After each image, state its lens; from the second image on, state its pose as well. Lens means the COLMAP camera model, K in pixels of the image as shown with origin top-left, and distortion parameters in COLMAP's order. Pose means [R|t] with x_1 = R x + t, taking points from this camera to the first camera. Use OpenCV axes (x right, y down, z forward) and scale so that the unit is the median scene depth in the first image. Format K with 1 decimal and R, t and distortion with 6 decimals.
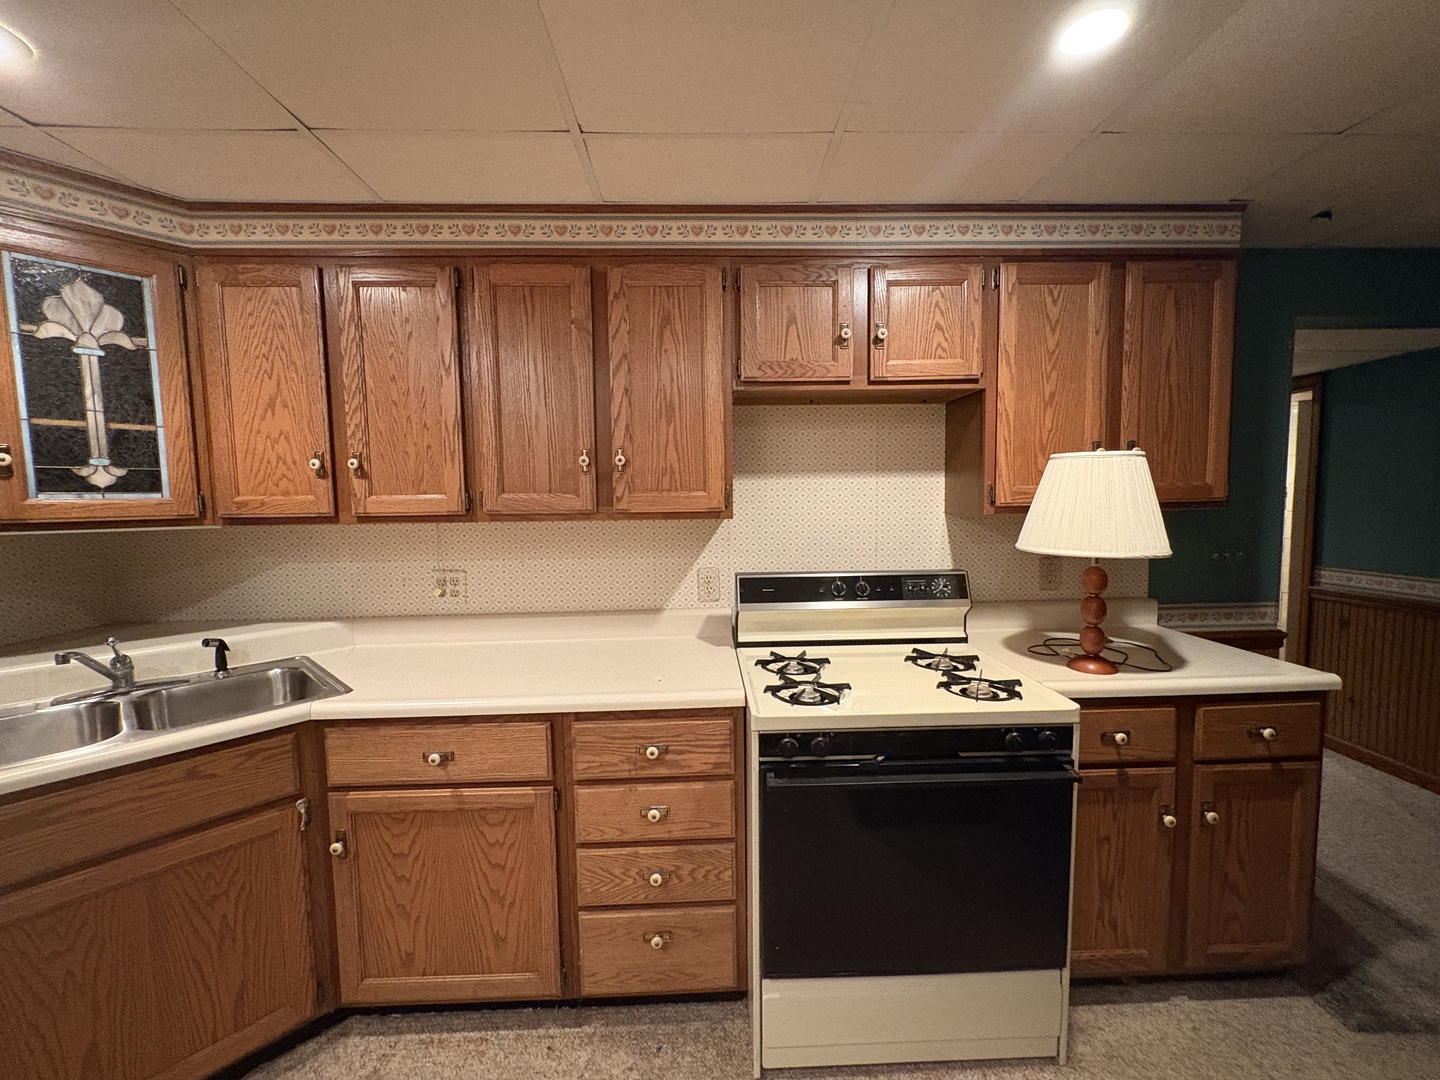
lens RADIAL K [[573.2, 0, 720.0], [0, 573.2, 540.0], [0, 0, 1]] dist [-0.002673, 0.000273]
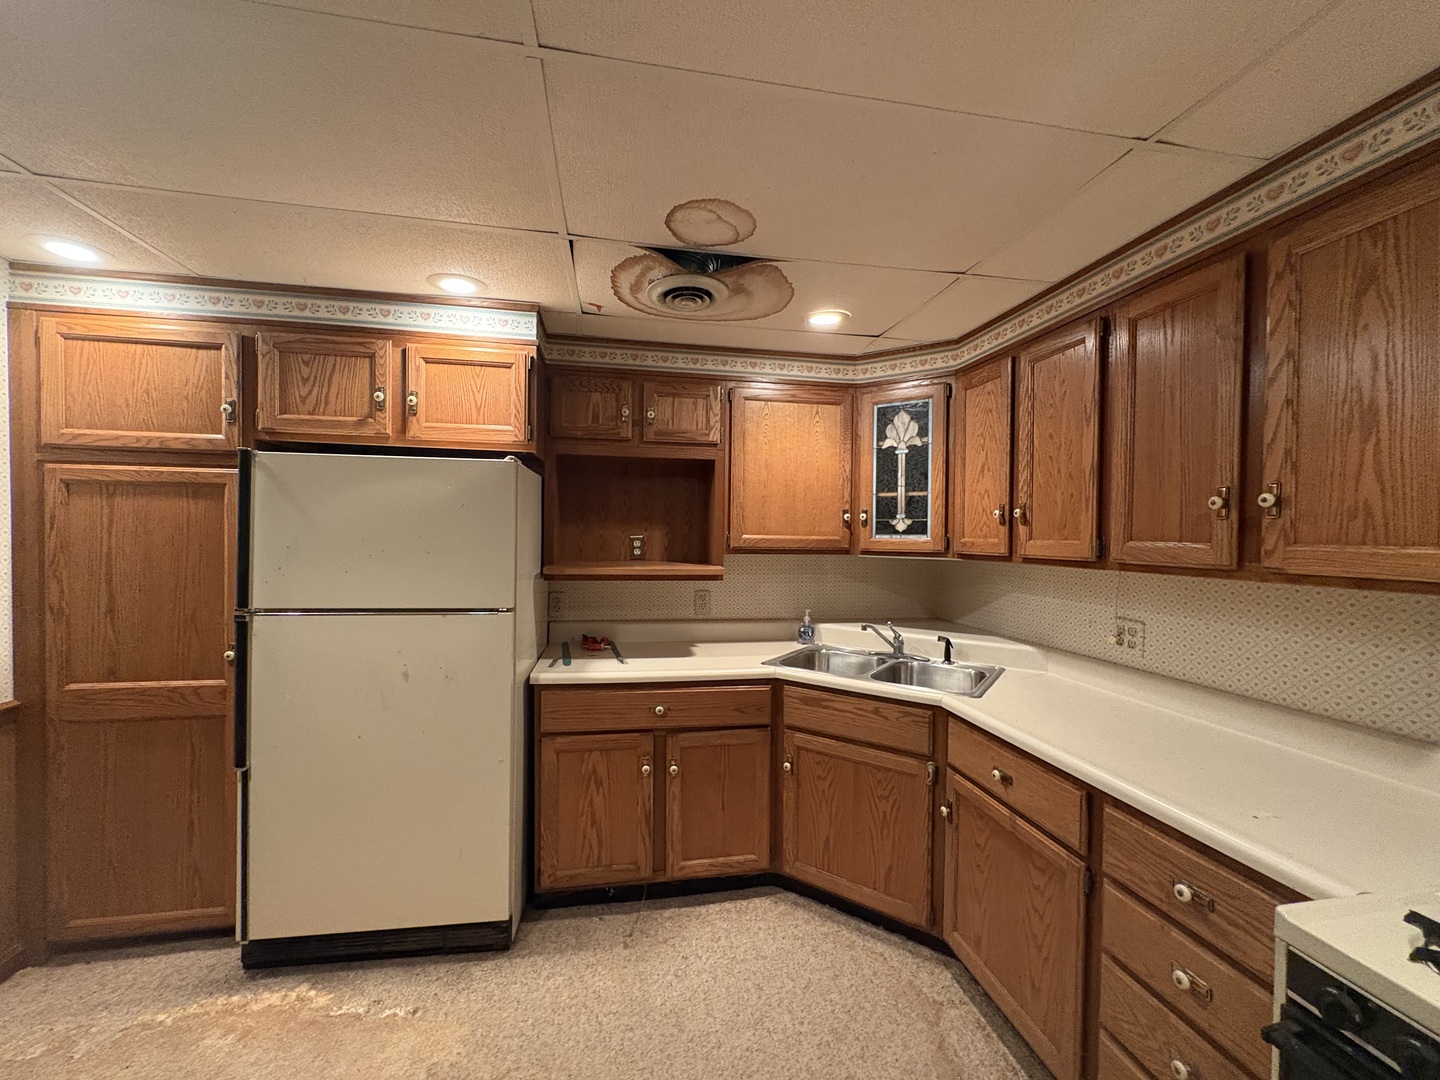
lens RADIAL K [[573.2, 0, 720.0], [0, 573.2, 540.0], [0, 0, 1]] dist [-0.002673, 0.000273]
pose [[0.144779, 0.024028, -0.989172, 0.473515], [-0.086986, 0.996144, 0.011466, -0.039570], [0.985633, 0.084384, 0.146311, 0.232536]]
